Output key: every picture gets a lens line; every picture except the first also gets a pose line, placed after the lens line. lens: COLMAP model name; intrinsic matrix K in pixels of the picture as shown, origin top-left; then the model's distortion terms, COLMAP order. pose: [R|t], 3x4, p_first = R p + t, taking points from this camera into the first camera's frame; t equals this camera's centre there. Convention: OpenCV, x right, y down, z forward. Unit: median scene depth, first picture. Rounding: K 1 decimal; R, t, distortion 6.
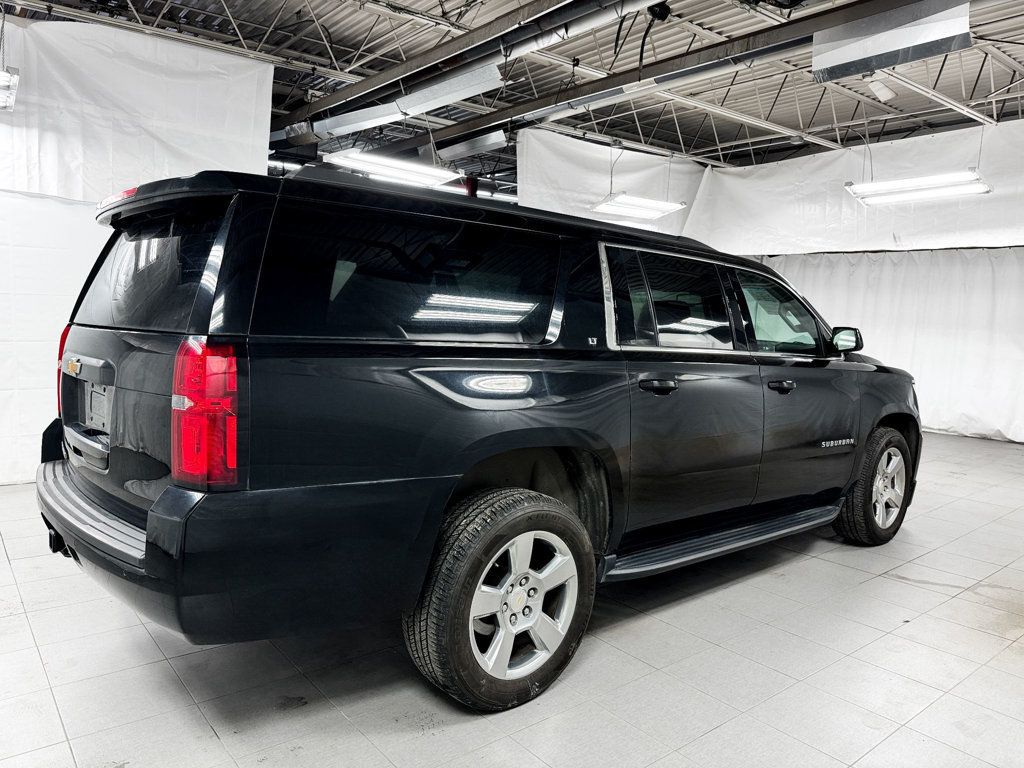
lens RADIAL K [[725.0, 0, 512.0], [0, 725.0, 384.0], [0, 0, 1]] dist [0.085001, -0.146623]
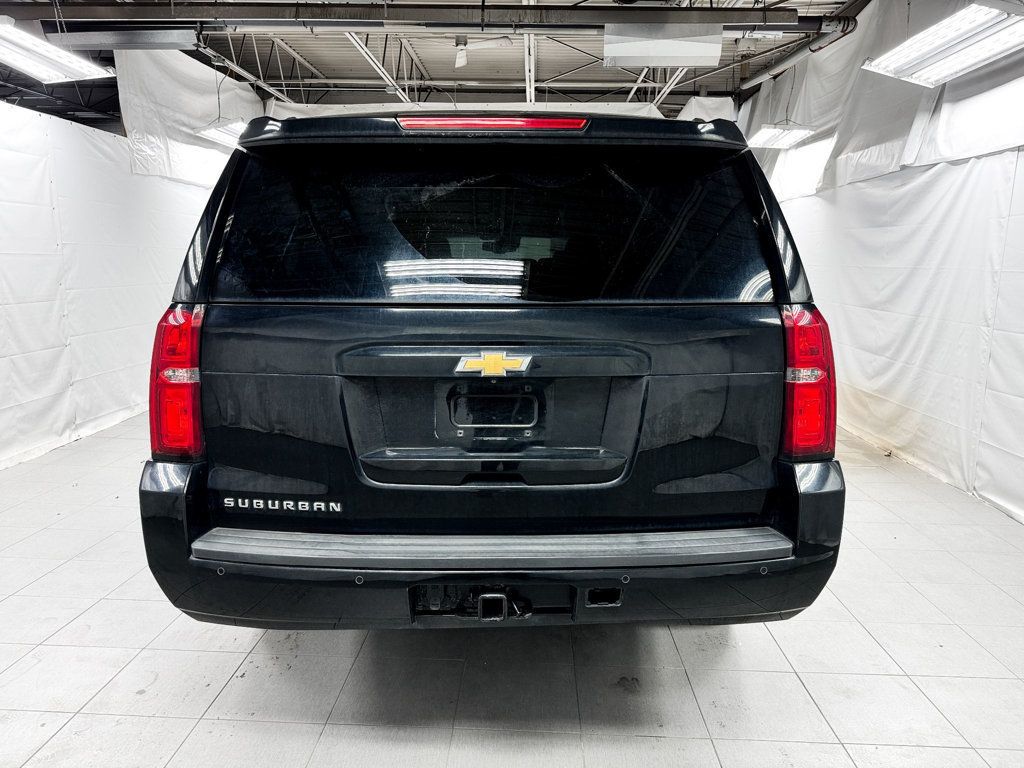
lens RADIAL K [[725.0, 0, 512.0], [0, 725.0, 384.0], [0, 0, 1]] dist [0.085001, -0.146623]
pose [[0.667684, -0.134679, 0.732161, -0.318859], [0.073069, 0.990606, 0.115586, -0.022175], [-0.740850, -0.023677, 0.671253, 0.146403]]
